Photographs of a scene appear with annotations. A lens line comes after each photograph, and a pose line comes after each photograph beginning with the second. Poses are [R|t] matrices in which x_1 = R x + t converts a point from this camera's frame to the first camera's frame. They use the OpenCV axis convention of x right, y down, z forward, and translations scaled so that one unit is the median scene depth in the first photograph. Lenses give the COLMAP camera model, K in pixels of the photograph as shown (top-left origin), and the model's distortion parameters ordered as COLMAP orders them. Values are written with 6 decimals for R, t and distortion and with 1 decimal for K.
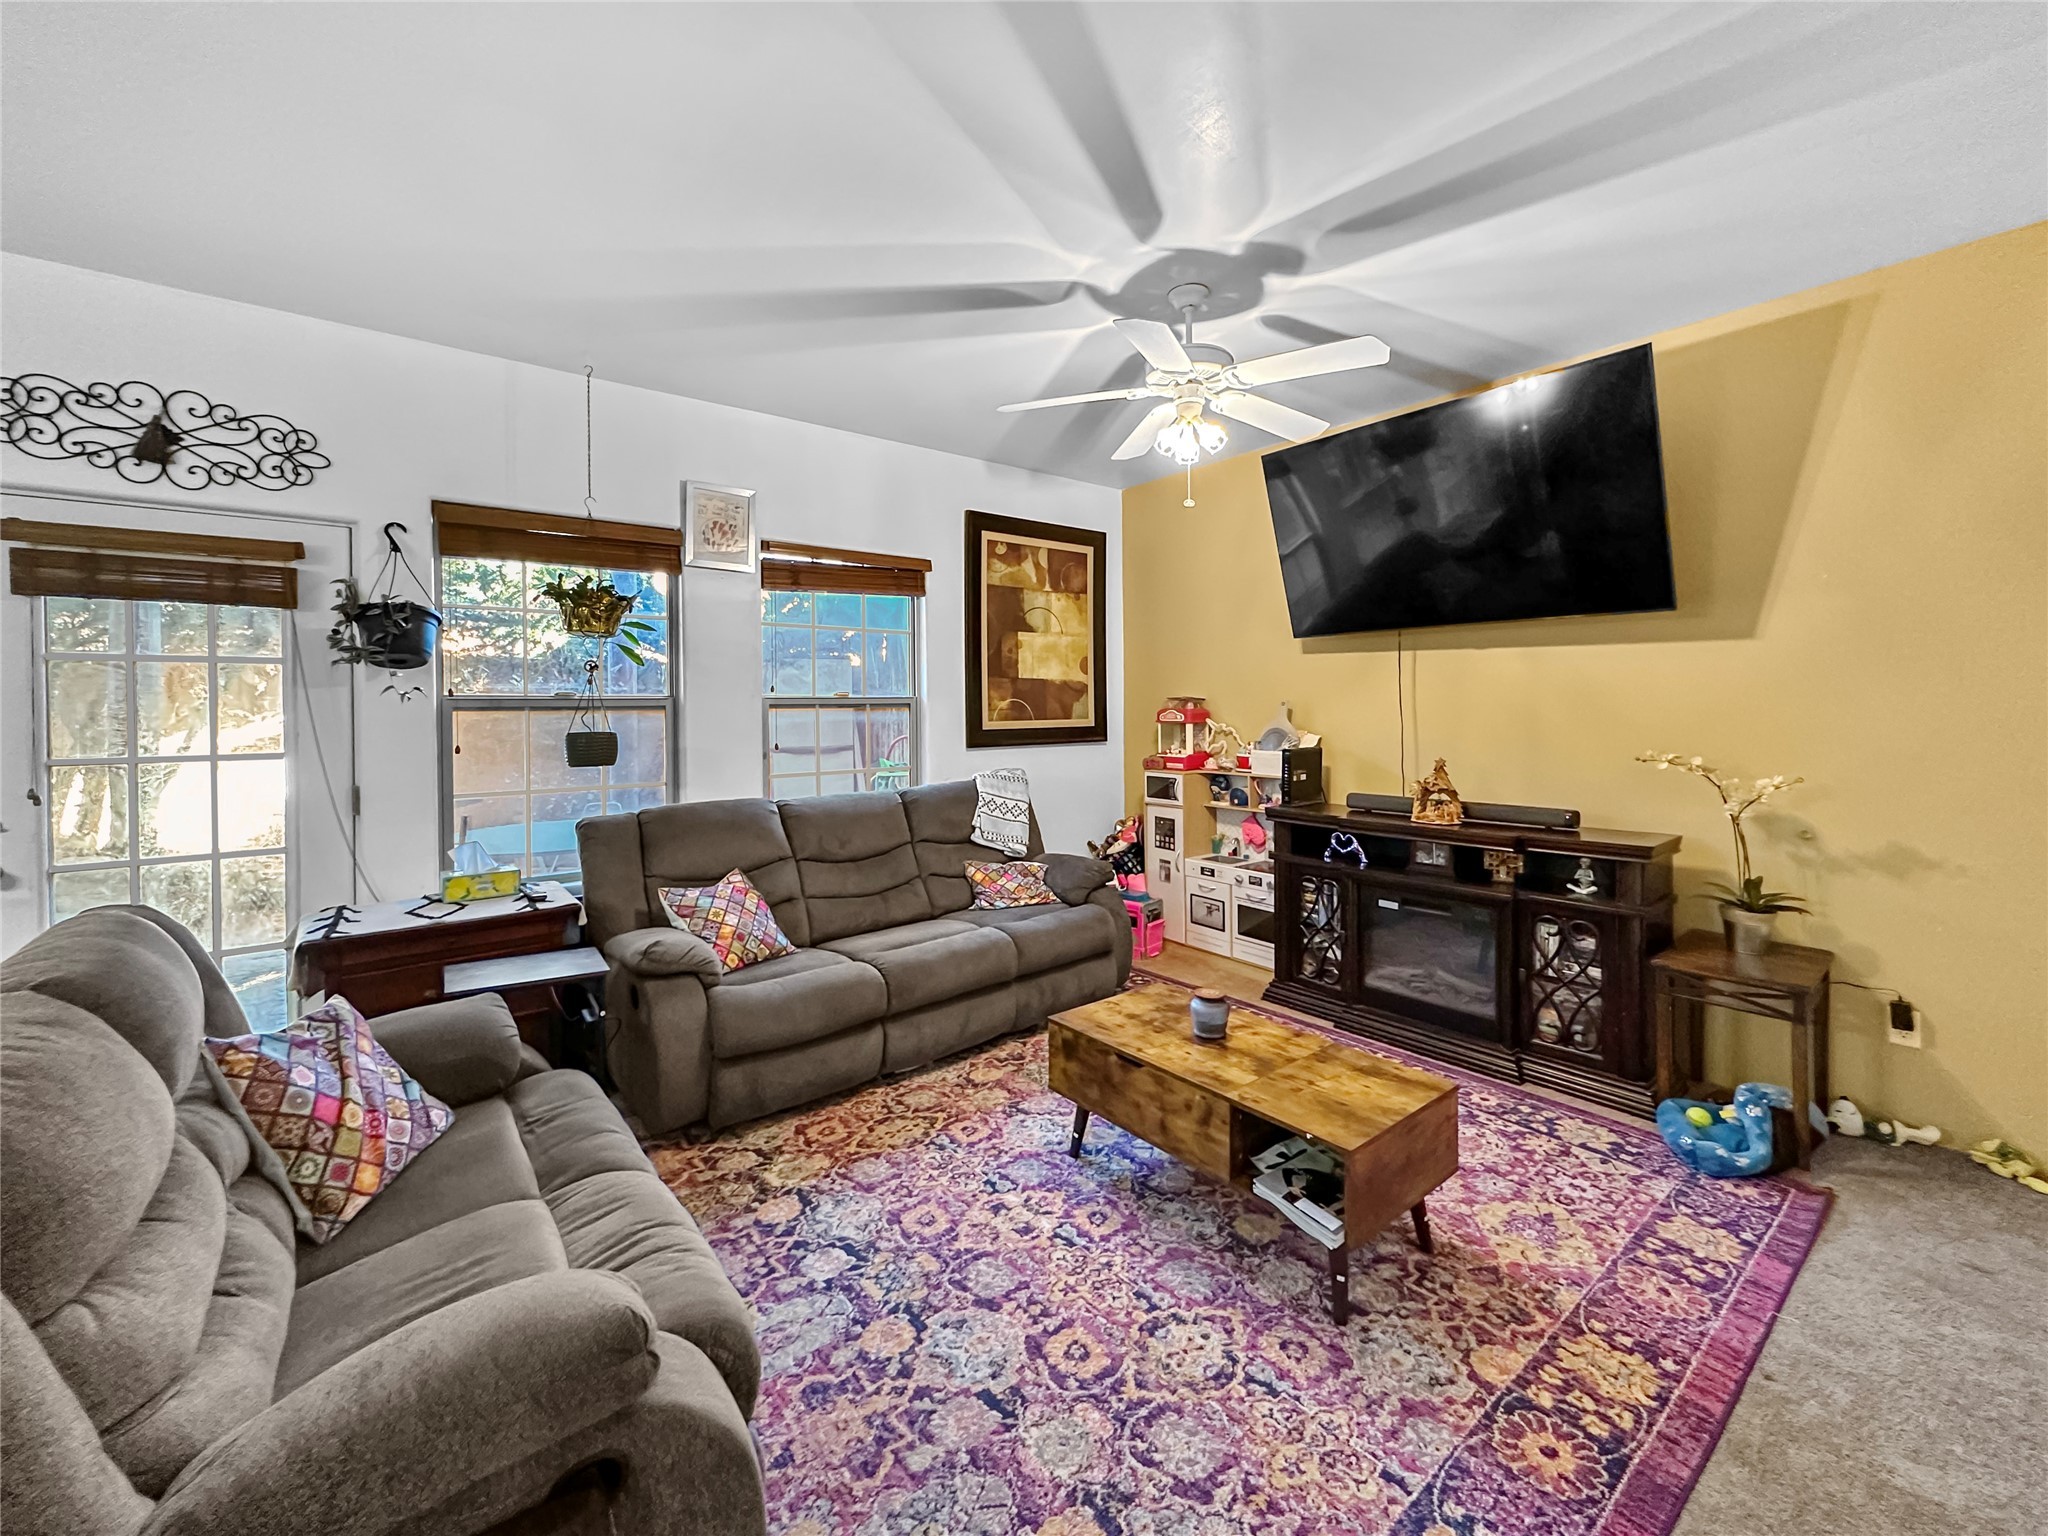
lens RADIAL K [[835.2, 0, 1025.5], [0, 835.2, 712.0], [0, 0, 1]] dist [-0.003518, 0.000695]
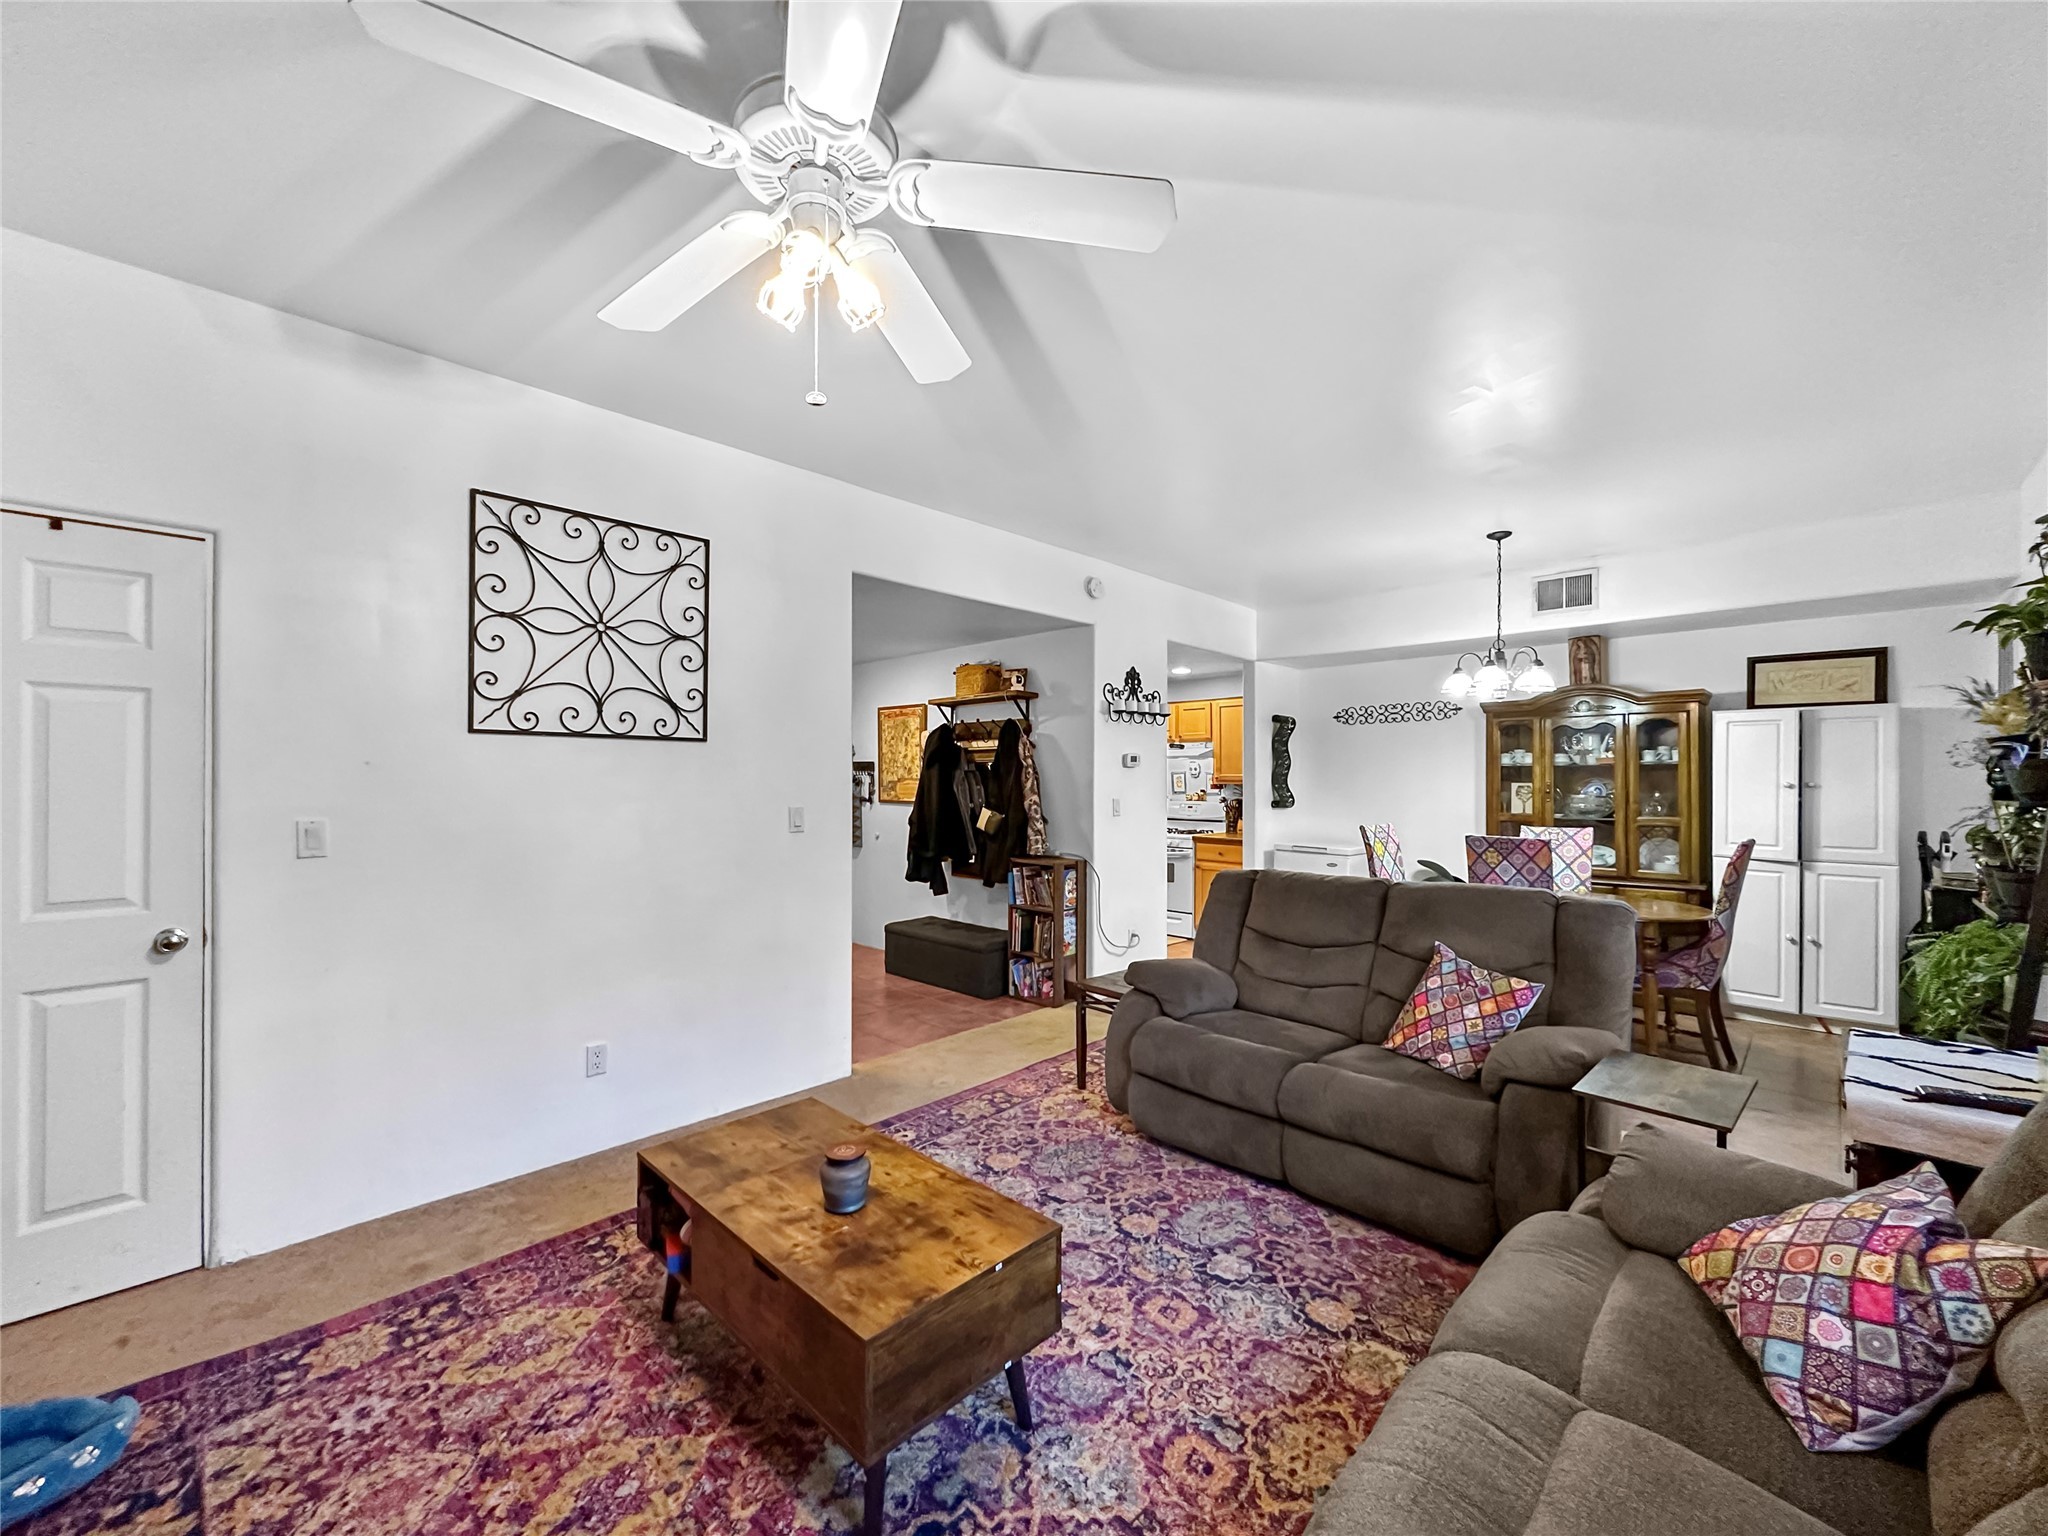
lens RADIAL K [[816.1, 0, 1022.0], [0, 816.1, 773.6], [0, 0, 1]] dist [-0.002090, -0.000240]
pose [[-0.992479, 0.005454, -0.122293, 0.131787], [0.005504, 0.999985, -0.000075, -0.009349], [0.122291, -0.000747, -0.992494, 1.563929]]
